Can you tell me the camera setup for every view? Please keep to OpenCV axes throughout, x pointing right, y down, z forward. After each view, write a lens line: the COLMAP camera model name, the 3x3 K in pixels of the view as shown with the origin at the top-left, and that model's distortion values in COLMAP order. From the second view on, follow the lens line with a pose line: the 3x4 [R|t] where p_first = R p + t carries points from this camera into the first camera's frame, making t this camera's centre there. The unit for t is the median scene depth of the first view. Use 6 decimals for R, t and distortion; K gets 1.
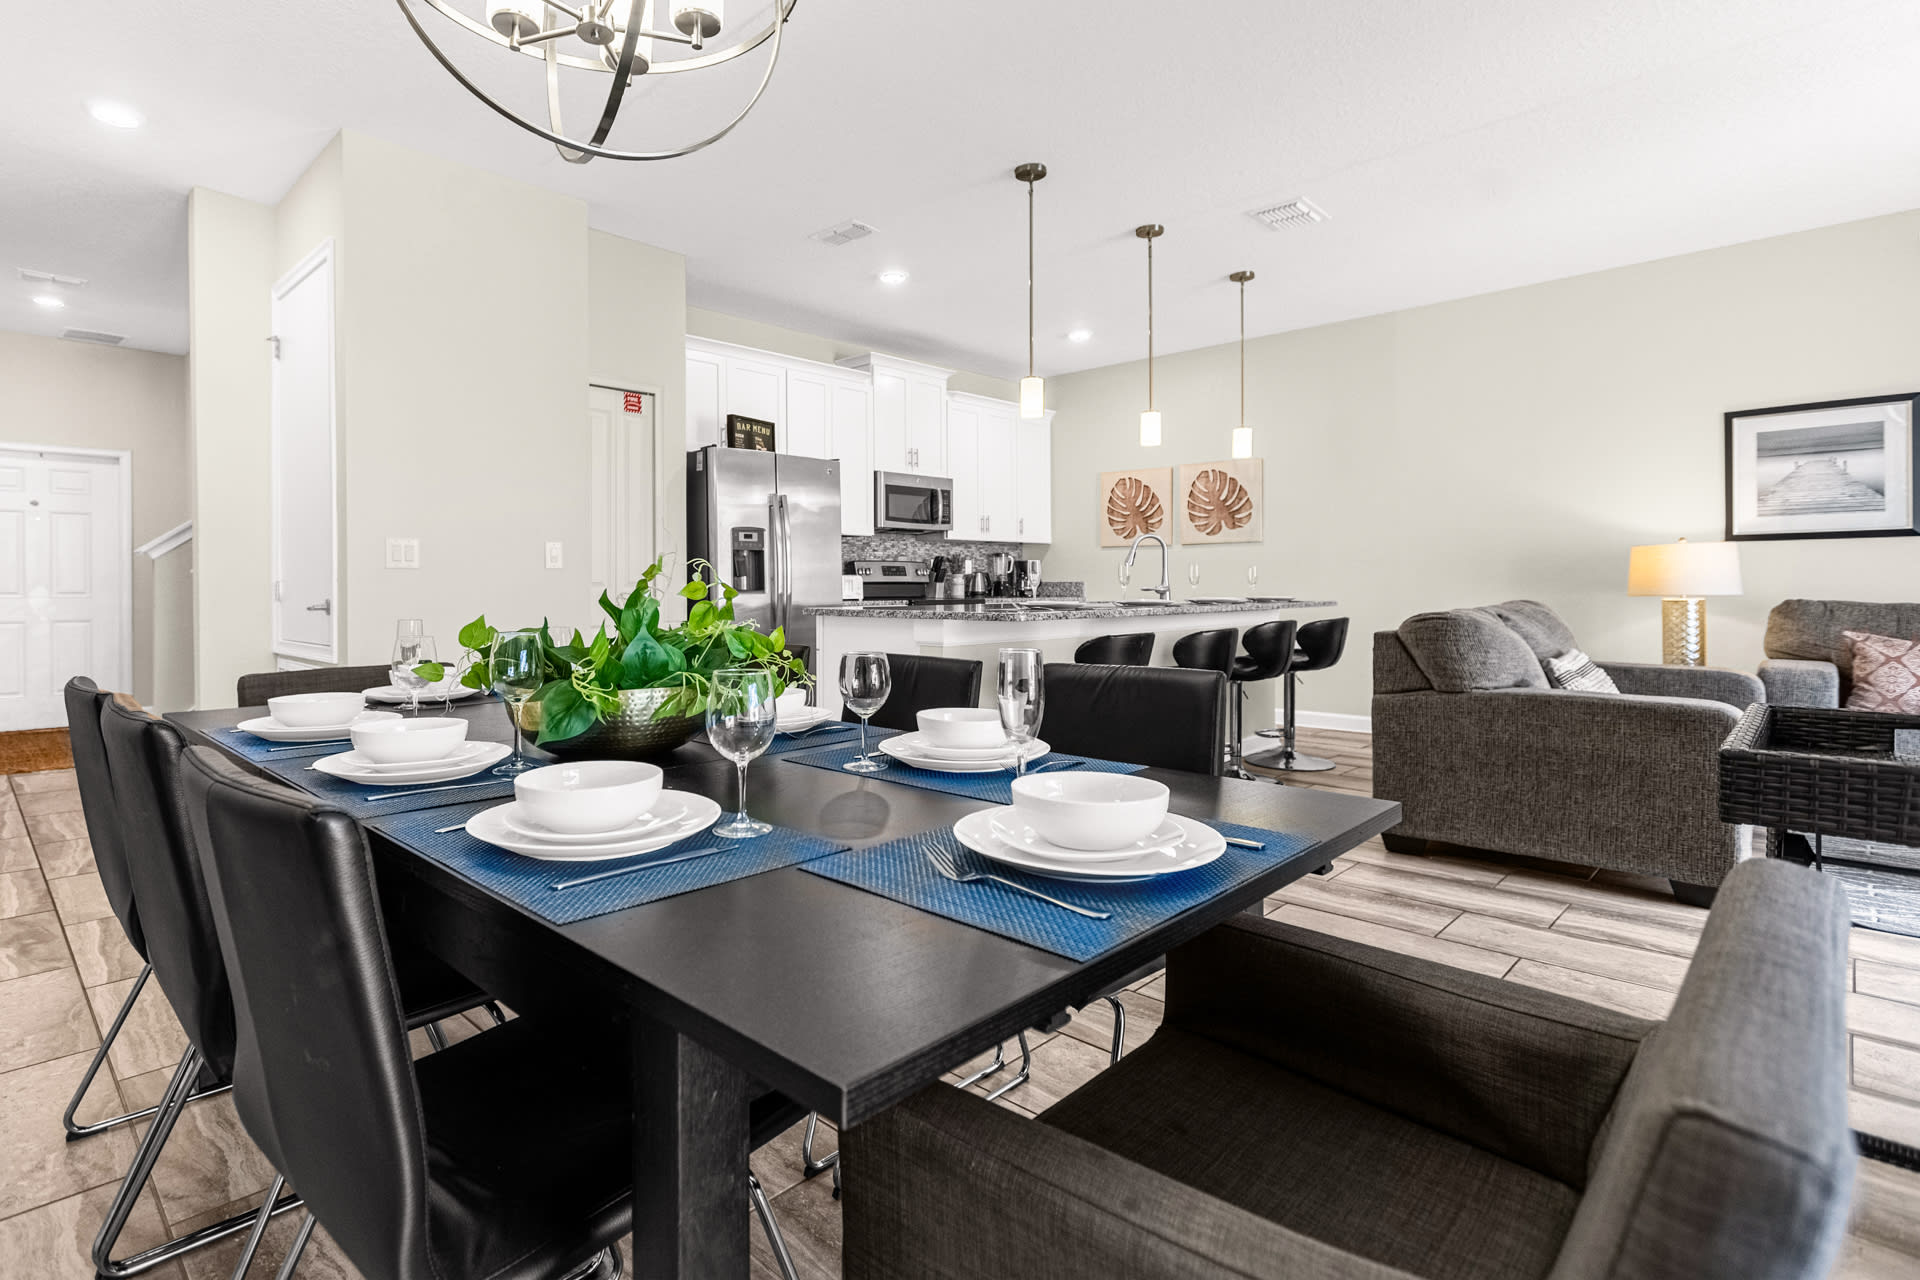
lens RADIAL K [[952.6, 0, 818.1], [0, 952.6, 579.0], [0, 0, 1]] dist [-0.001844, -0.002561]
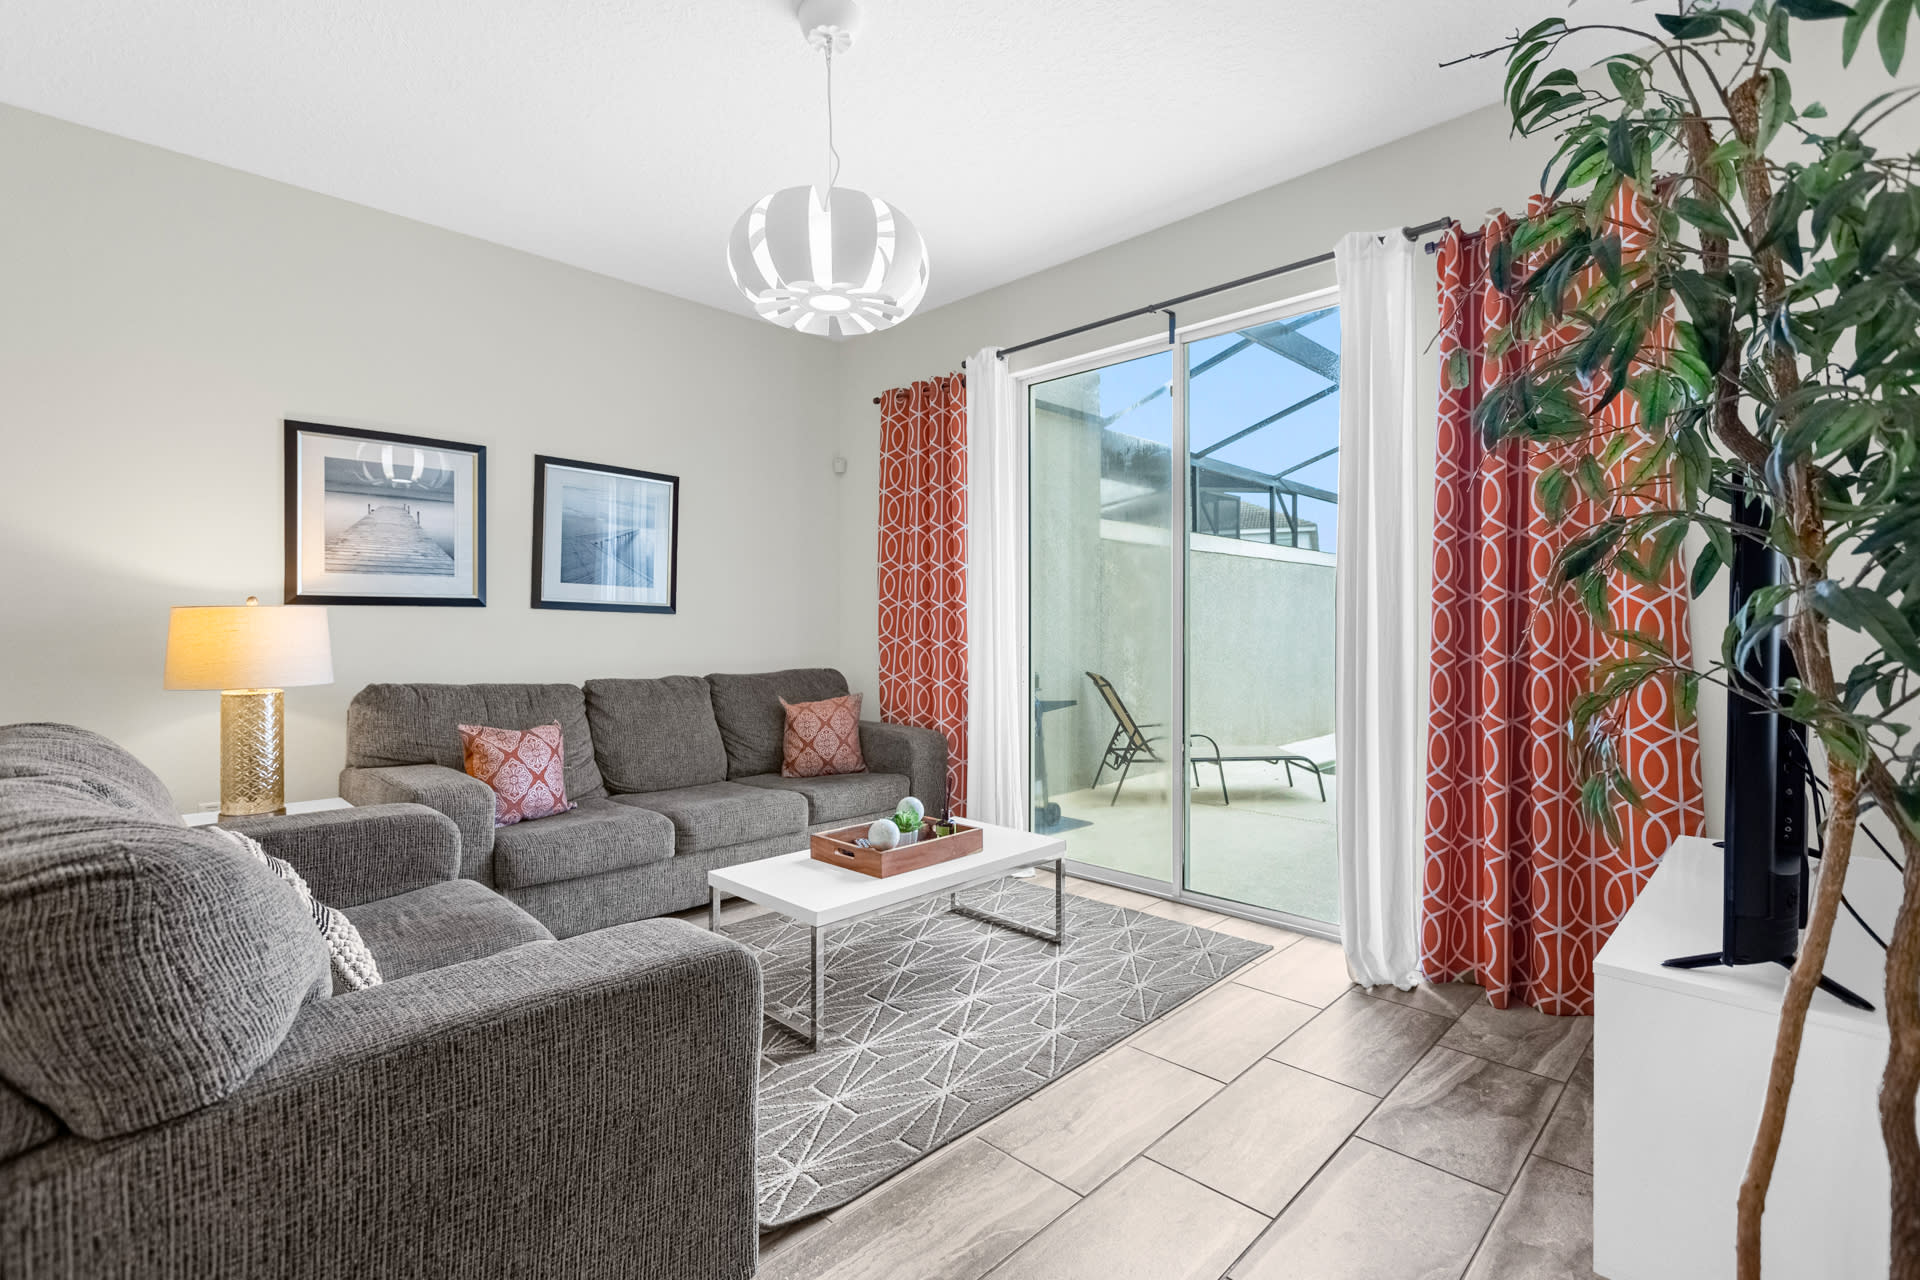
lens RADIAL K [[894.1, 0, 956.7], [0, 894.1, 633.2], [0, 0, 1]] dist [-0.000837, -0.001916]
pose [[-0.059009, -0.002146, 0.998255, 0.200310], [-0.005179, 0.999985, 0.001844, -0.016361], [-0.998244, -0.005061, -0.059019, 0.404651]]
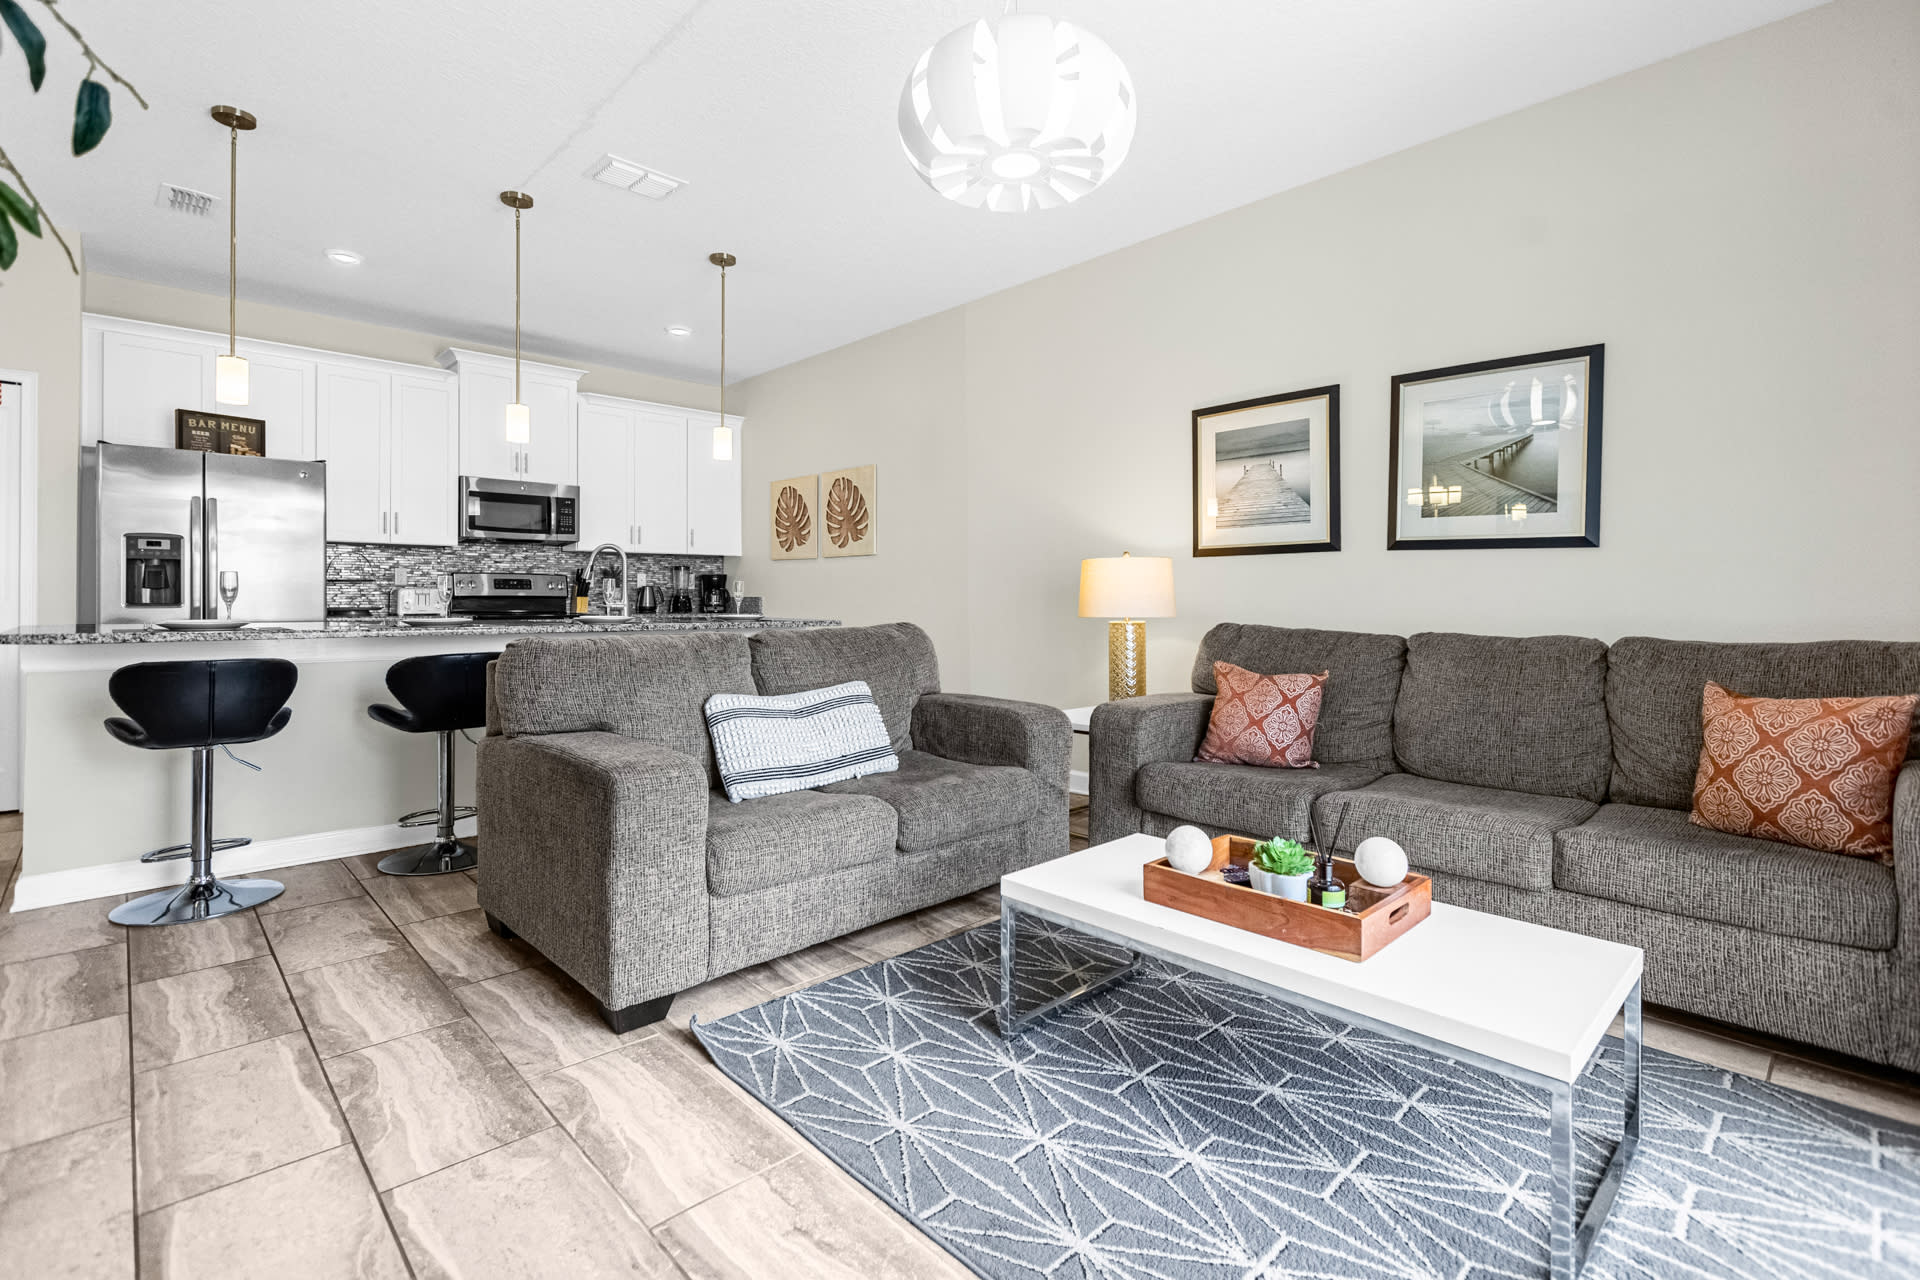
lens RADIAL K [[894.1, 0, 962.1], [0, 894.1, 597.7], [0, 0, 1]] dist [-0.000837, -0.001916]
pose [[0.999959, 0.006508, 0.006324, 0.547527], [-0.006550, 0.999957, 0.006540, -0.003839], [-0.006281, -0.006581, 0.999959, 0.124156]]
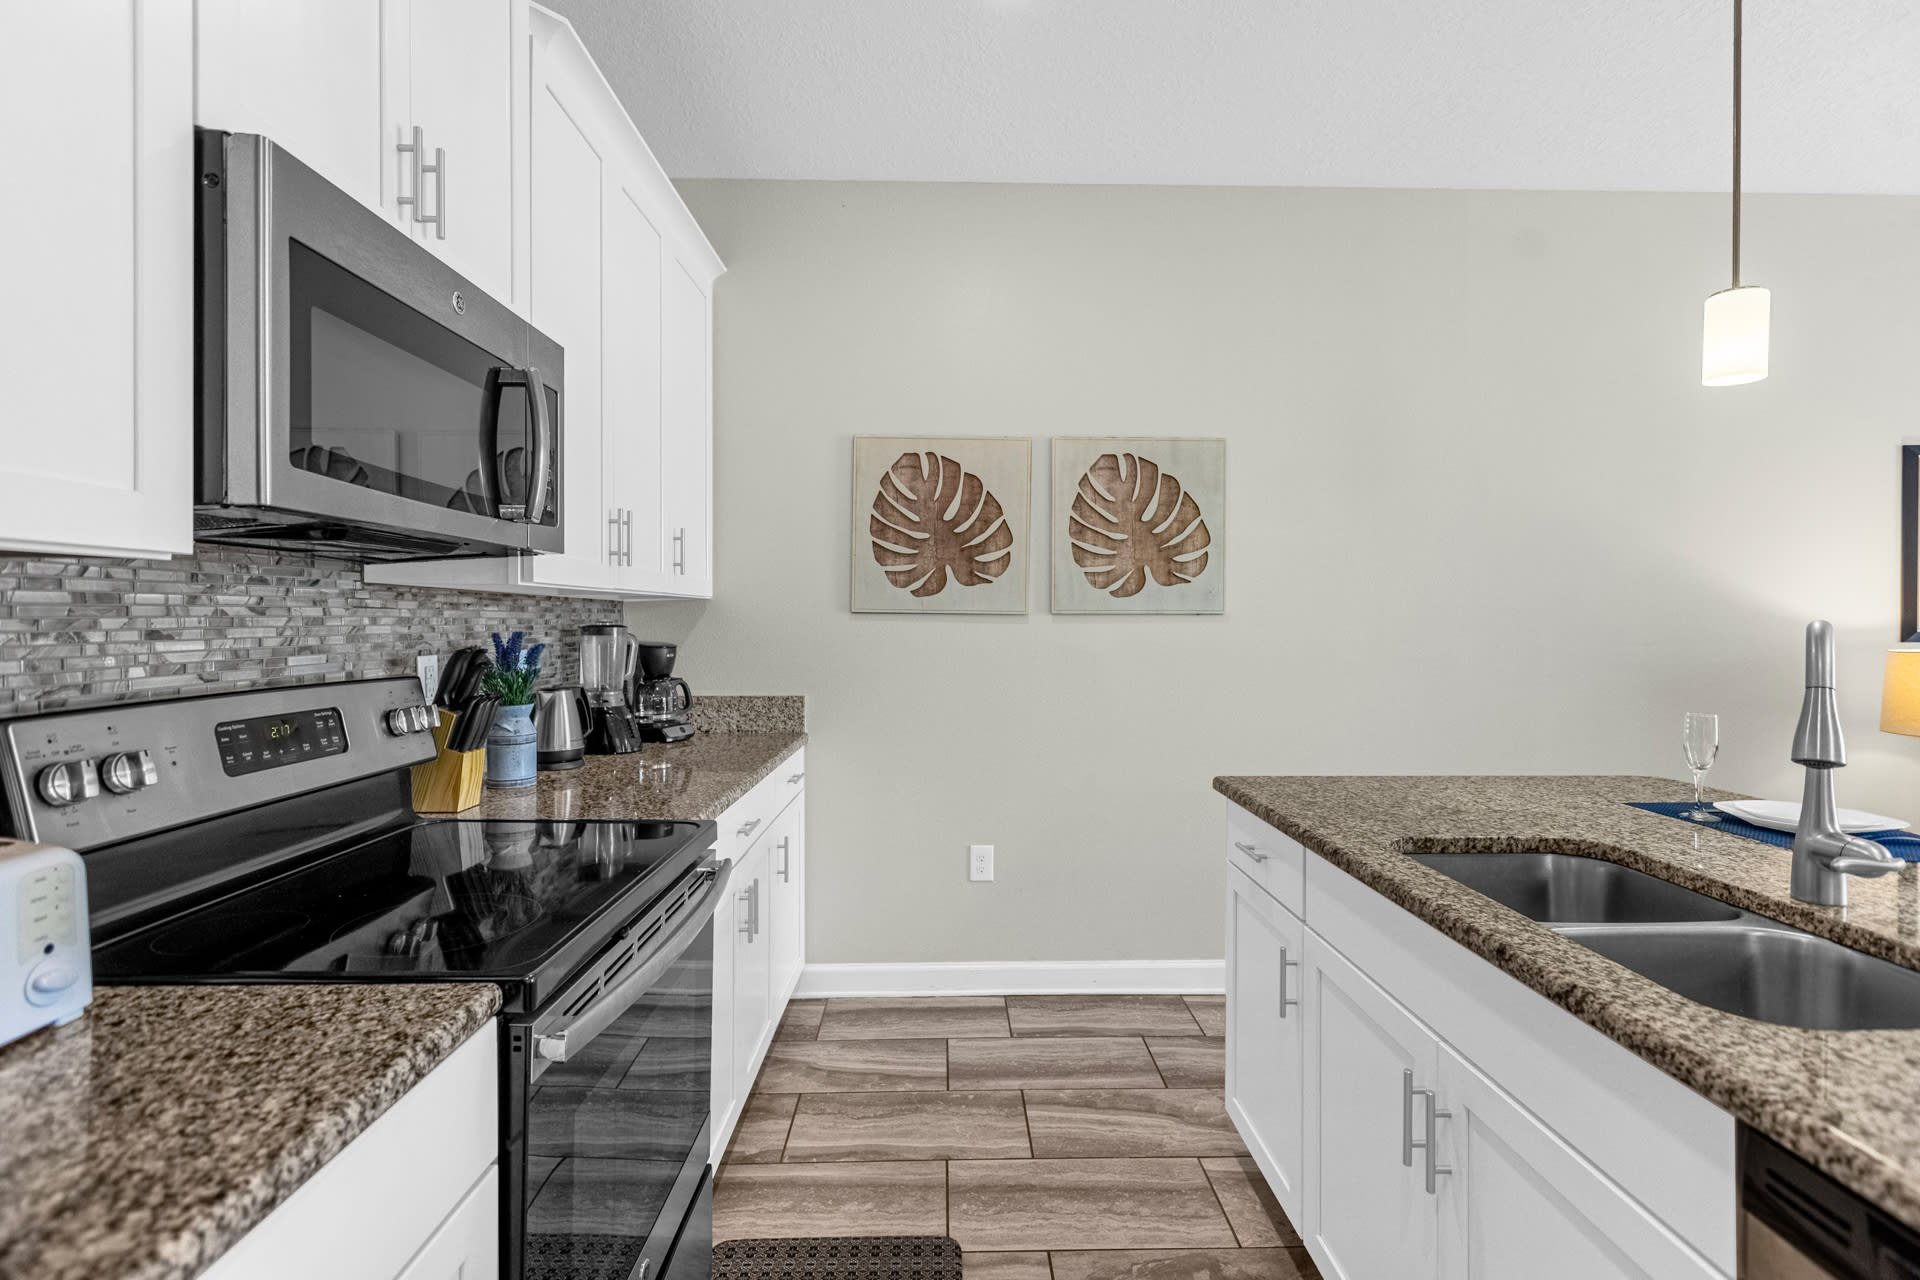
lens RADIAL K [[894.1, 0, 920.5], [0, 894.1, 614.8], [0, 0, 1]] dist [-0.000837, -0.001916]
pose [[0.662033, 0.006412, 0.749447, 0.029058], [-0.010923, 0.999940, 0.001094, -0.038275], [-0.749395, -0.008911, 0.662063, 0.820542]]
